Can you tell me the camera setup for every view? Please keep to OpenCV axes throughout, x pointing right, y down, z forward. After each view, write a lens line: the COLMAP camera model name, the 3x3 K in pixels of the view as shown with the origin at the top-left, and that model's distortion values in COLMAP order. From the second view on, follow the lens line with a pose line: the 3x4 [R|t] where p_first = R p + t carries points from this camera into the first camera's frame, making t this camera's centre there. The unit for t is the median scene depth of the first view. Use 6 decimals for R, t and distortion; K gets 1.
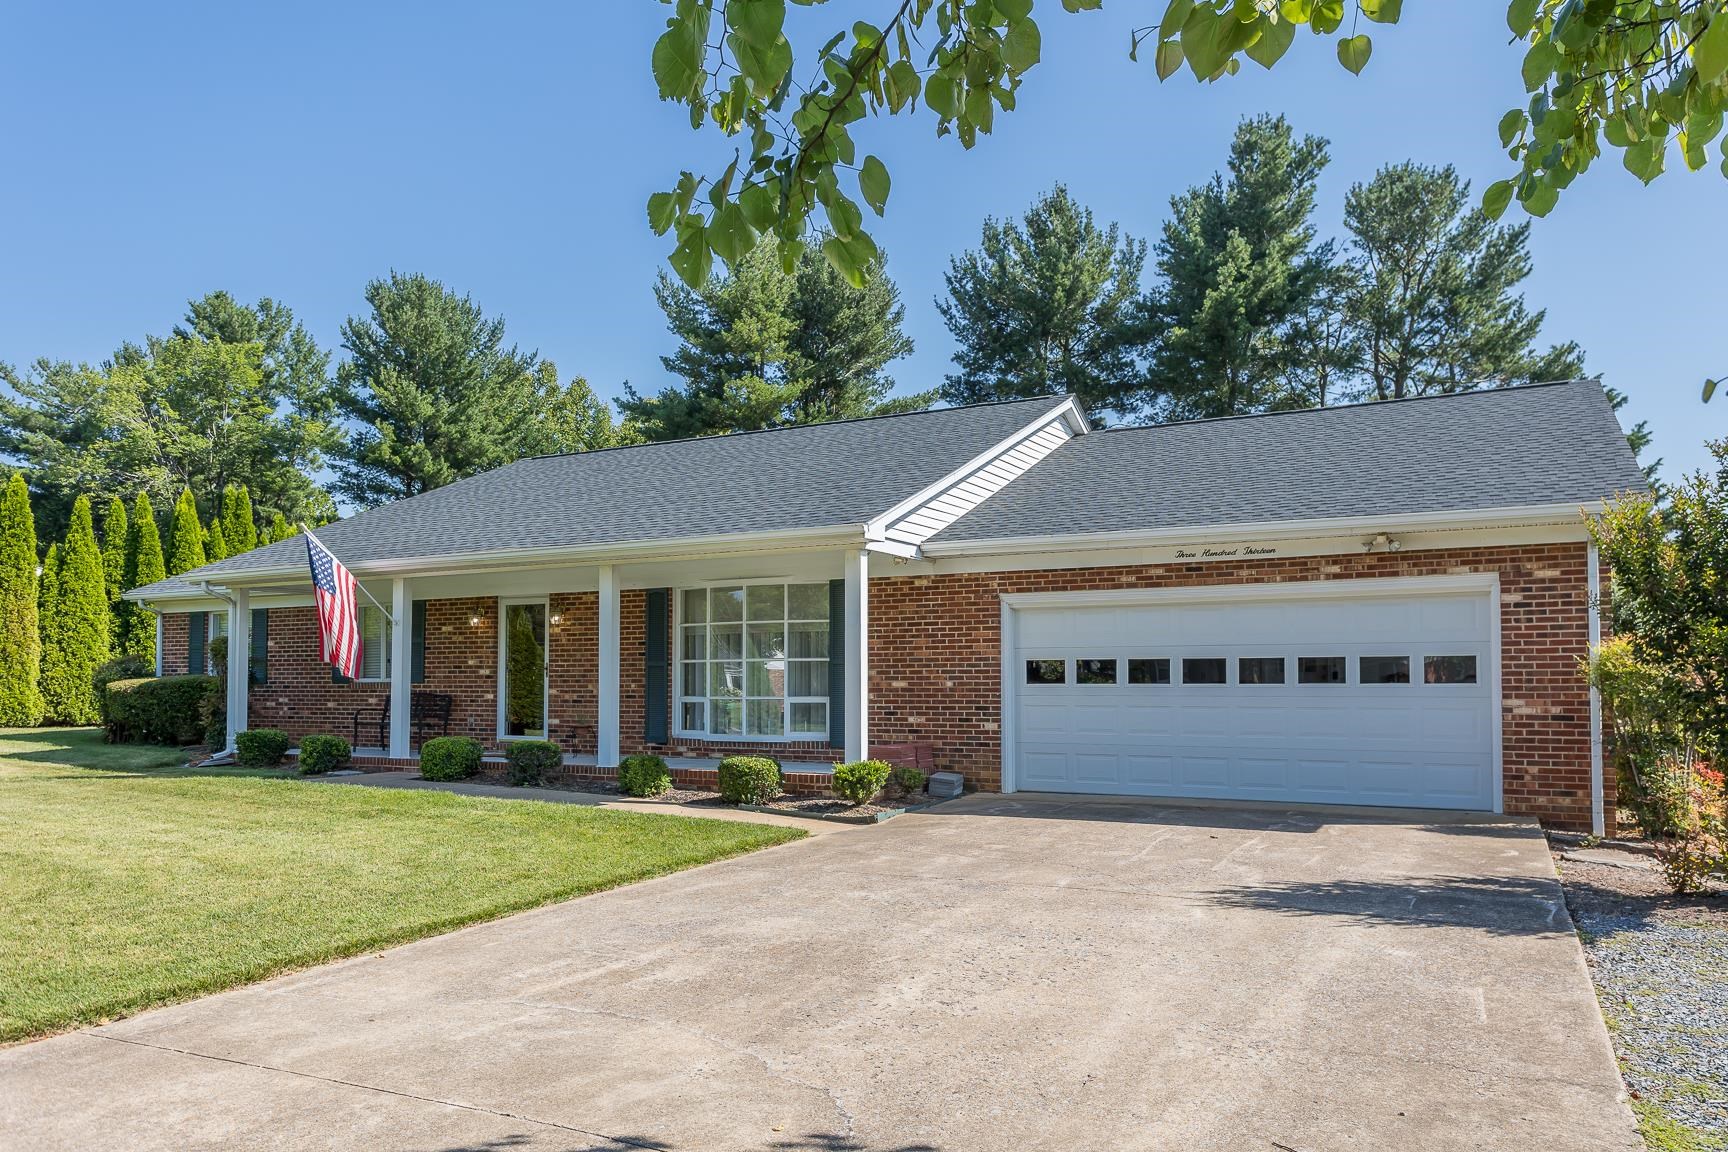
lens RADIAL K [[1188.7, 0, 865.0], [0, 1188.7, 653.5], [0, 0, 1]] dist [-0.002349, -0.000063]
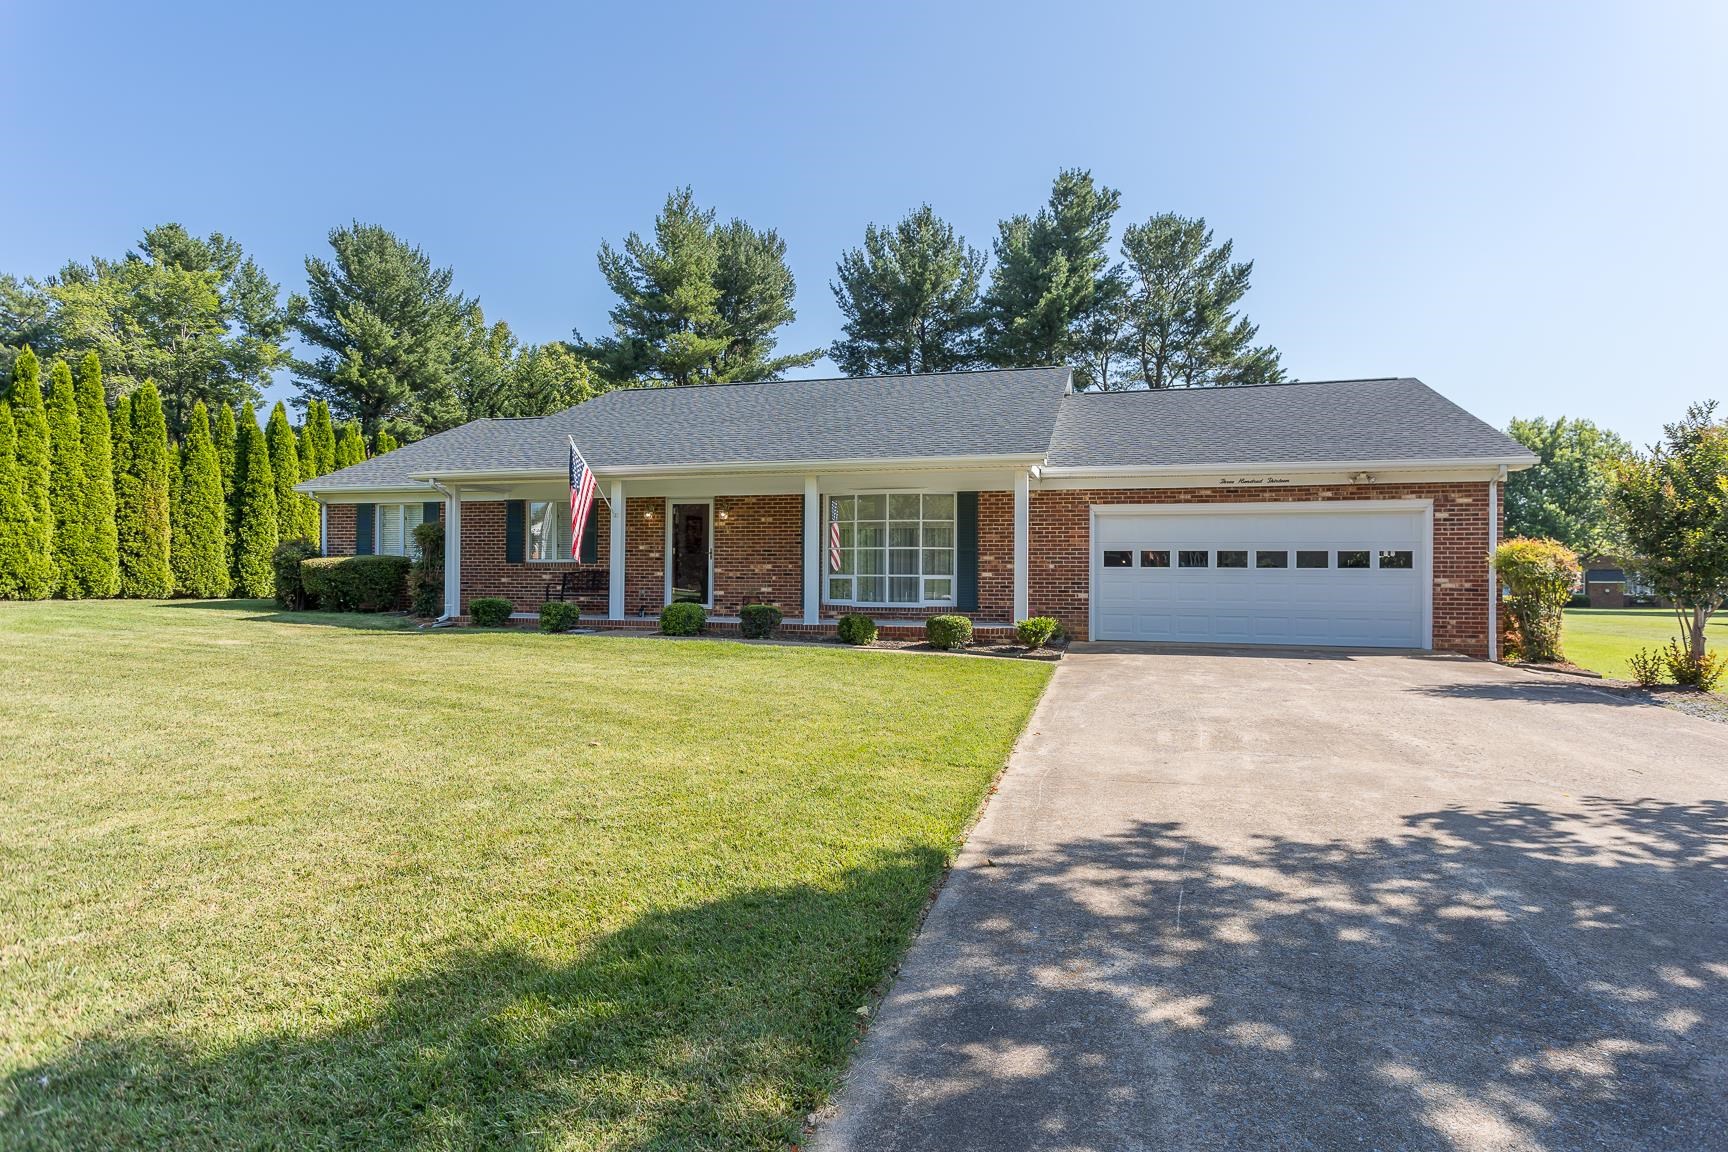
lens RADIAL K [[913.8, 0, 864.0], [0, 913.8, 576.0], [0, 0, 1]] dist [-0.001171, 0.002176]
pose [[0.976994, 0.009558, 0.213052, -0.141650], [-0.014803, 0.999625, 0.023037, 0.005460], [-0.212752, -0.025661, 0.976769, -0.011907]]
